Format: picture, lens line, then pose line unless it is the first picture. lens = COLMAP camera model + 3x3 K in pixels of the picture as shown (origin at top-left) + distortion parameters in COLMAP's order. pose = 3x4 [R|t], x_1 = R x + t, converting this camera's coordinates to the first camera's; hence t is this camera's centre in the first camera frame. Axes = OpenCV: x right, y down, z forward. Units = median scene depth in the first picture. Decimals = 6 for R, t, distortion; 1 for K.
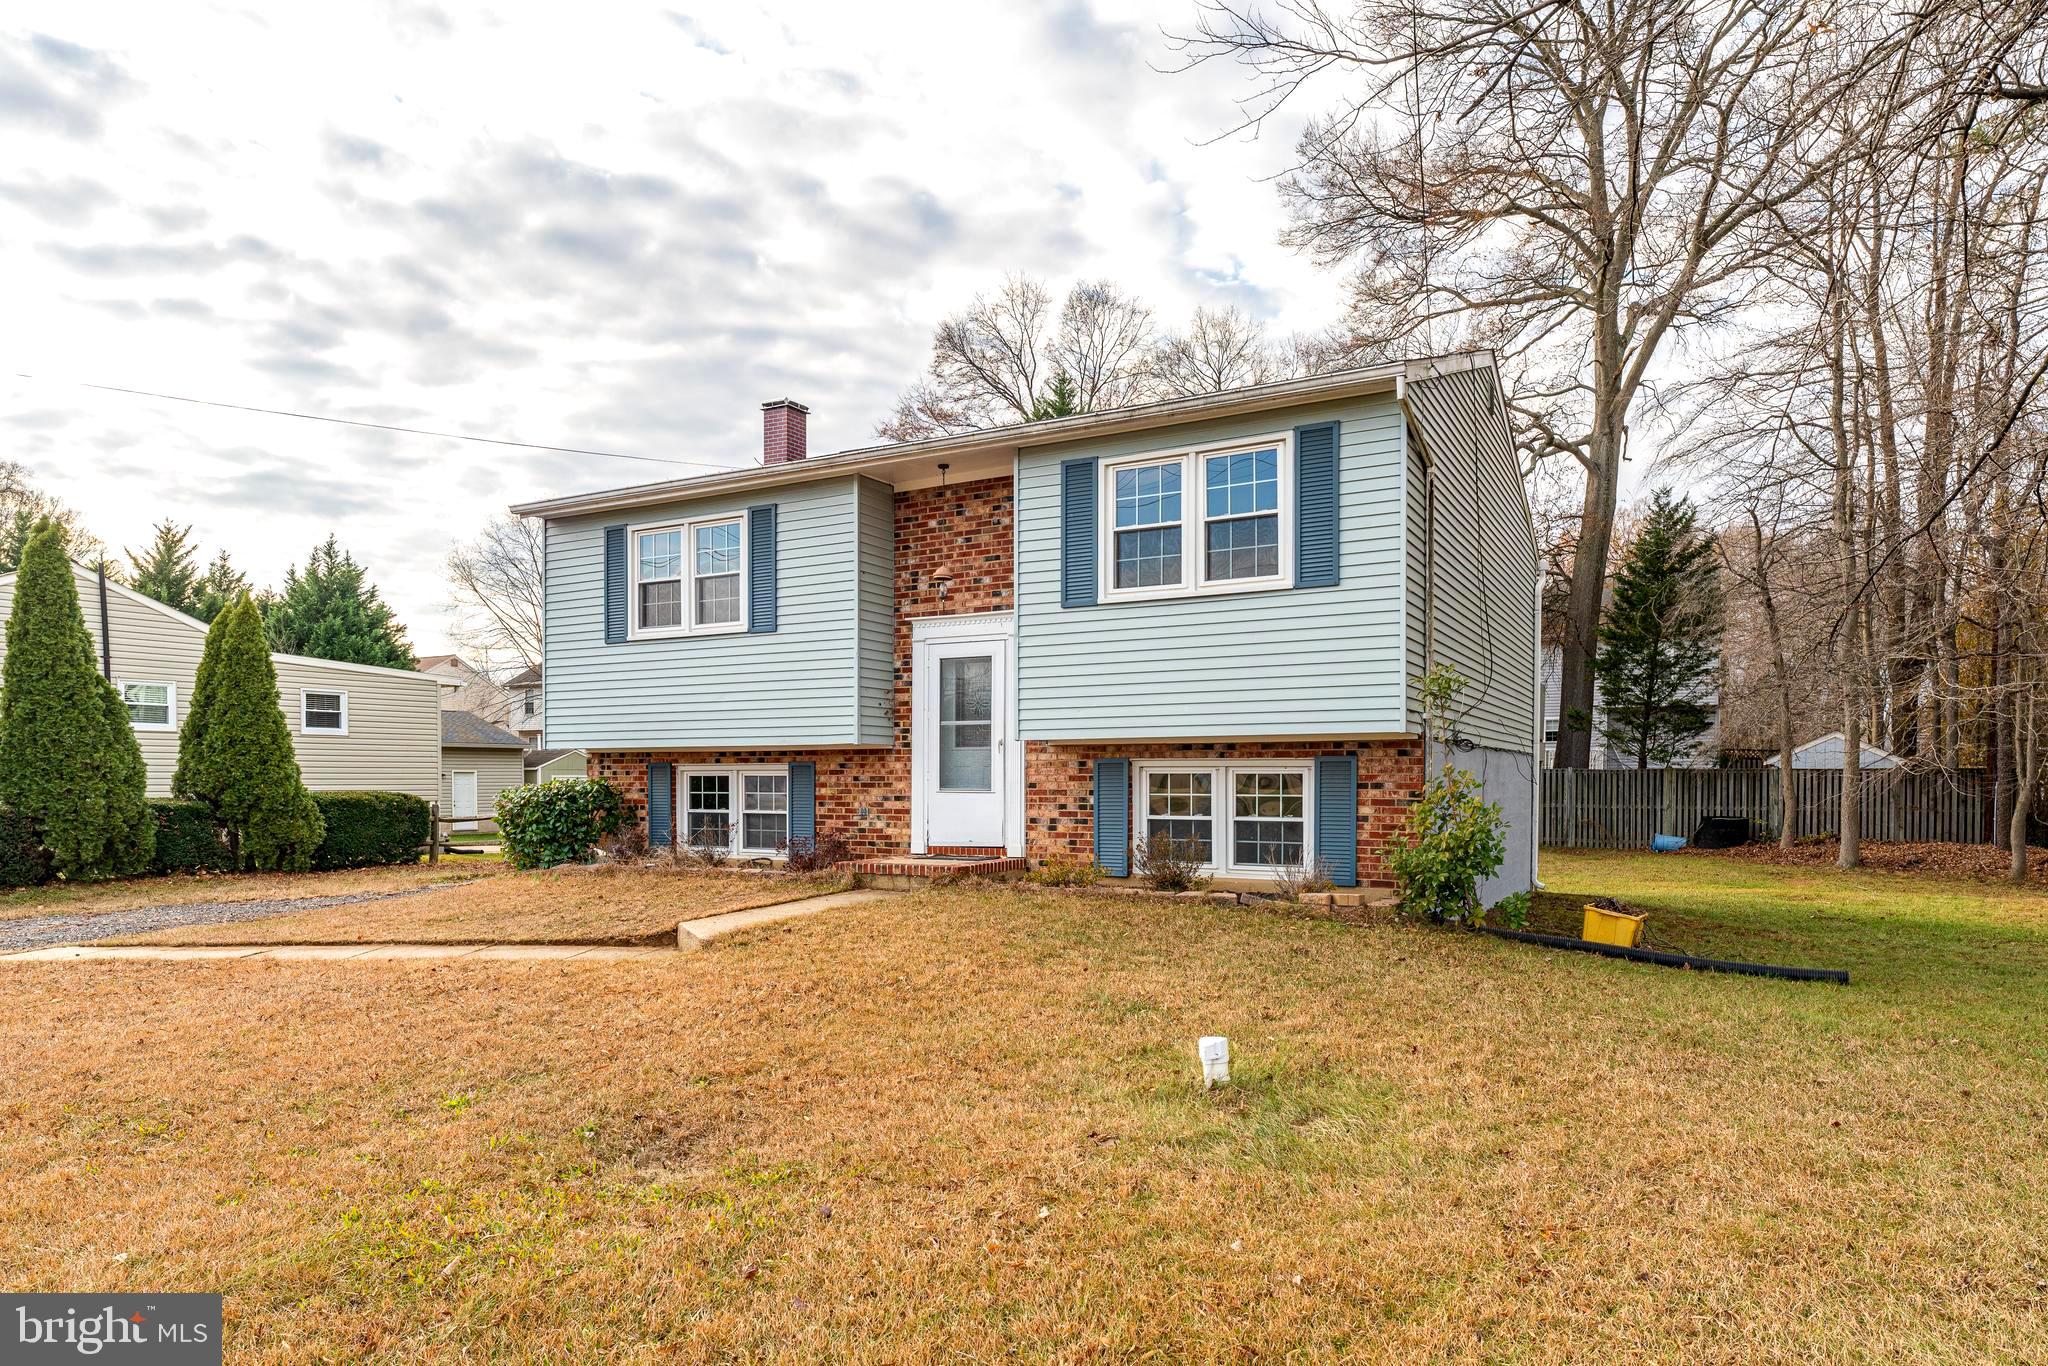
lens RADIAL K [[1231.9, 0, 1028.2], [0, 1231.9, 781.5], [0, 0, 1]] dist [-0.001039, -0.000278]
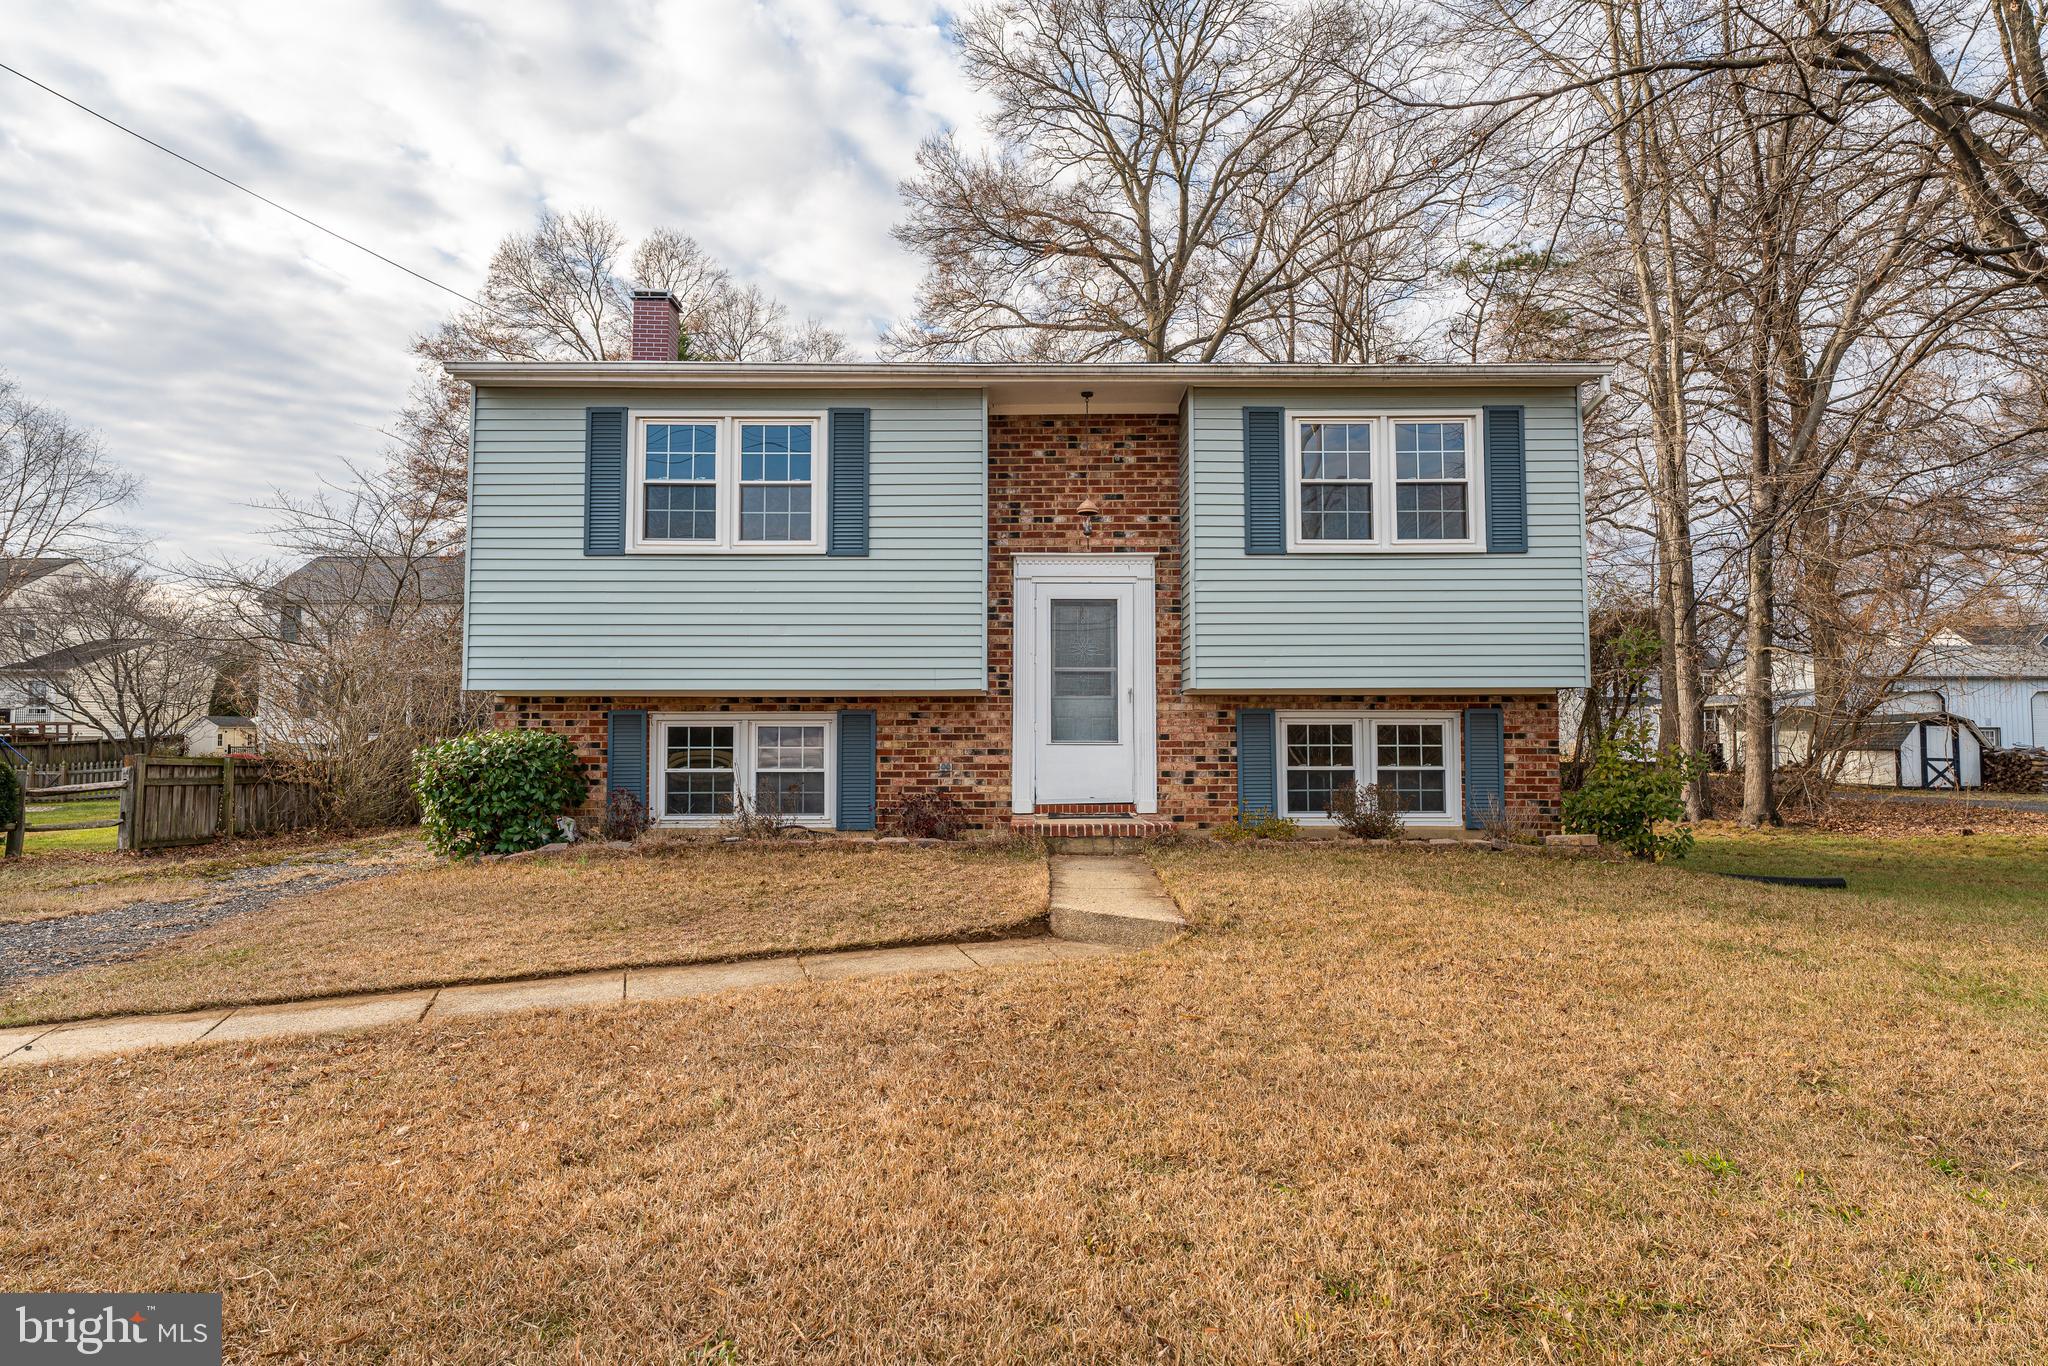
lens RADIAL K [[1117.0, 0, 1026.3], [0, 1117.0, 656.3], [0, 0, 1]] dist [0.001518, -0.000061]
pose [[0.869216, 0.031576, 0.493422, -0.499908], [0.002047, 0.997720, -0.067454, -0.000852], [-0.494428, 0.059642, 0.867170, 0.289461]]
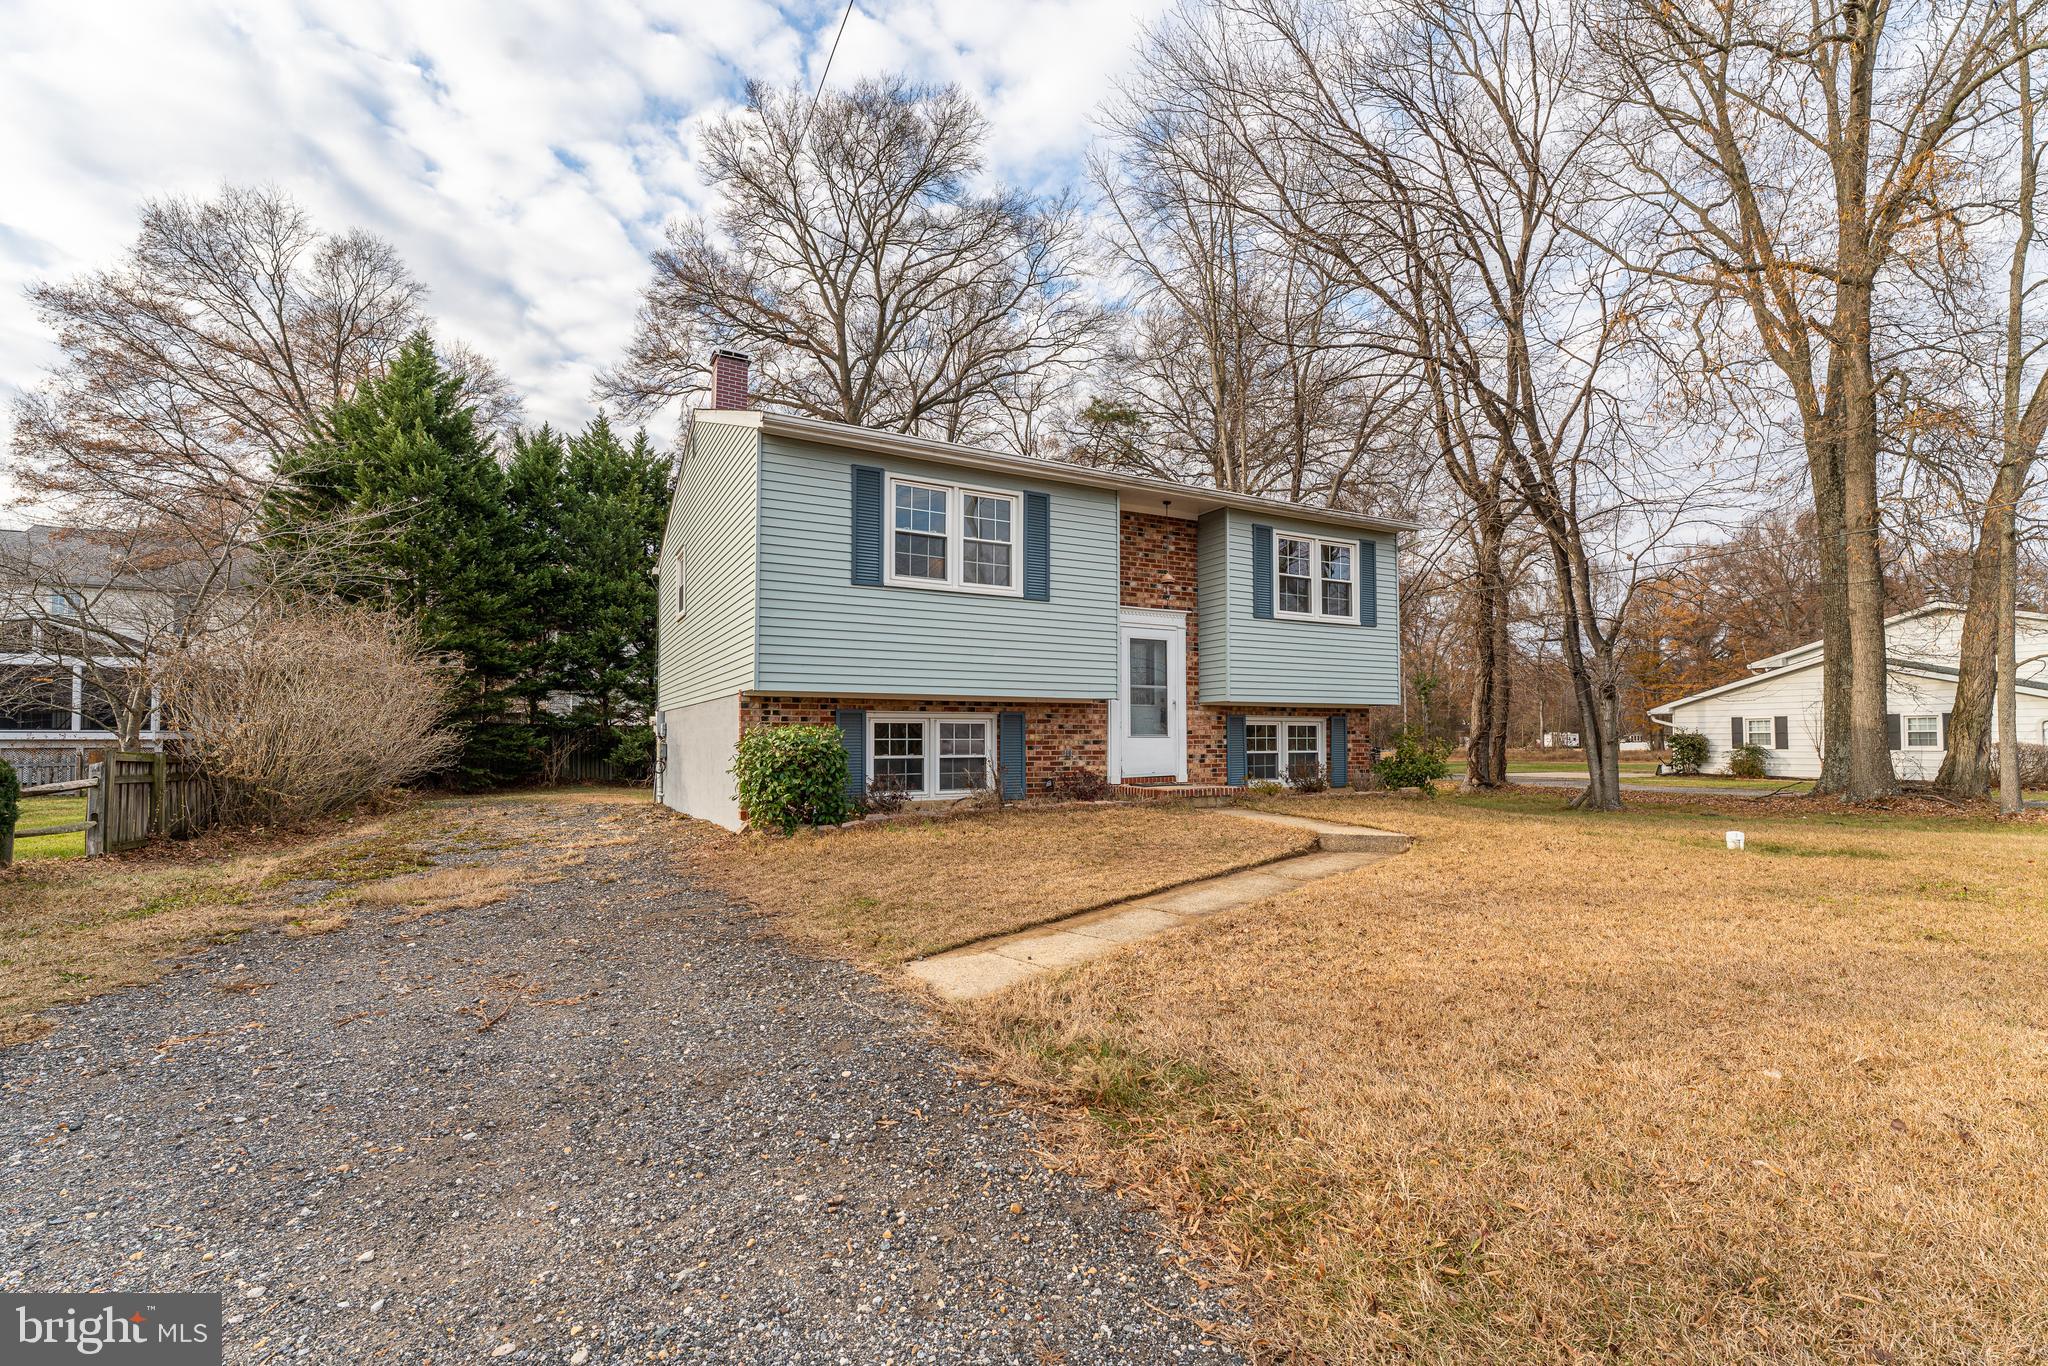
lens RADIAL K [[888.8, 0, 1024.0], [0, 888.8, 683.0], [0, 0, 1]] dist [0.000904, -0.000011]
pose [[0.533608, 0.048038, 0.844367, -0.956951], [-0.001355, 0.998433, -0.055947, 0.004060], [-0.845731, 0.028710, 0.532836, 0.583515]]
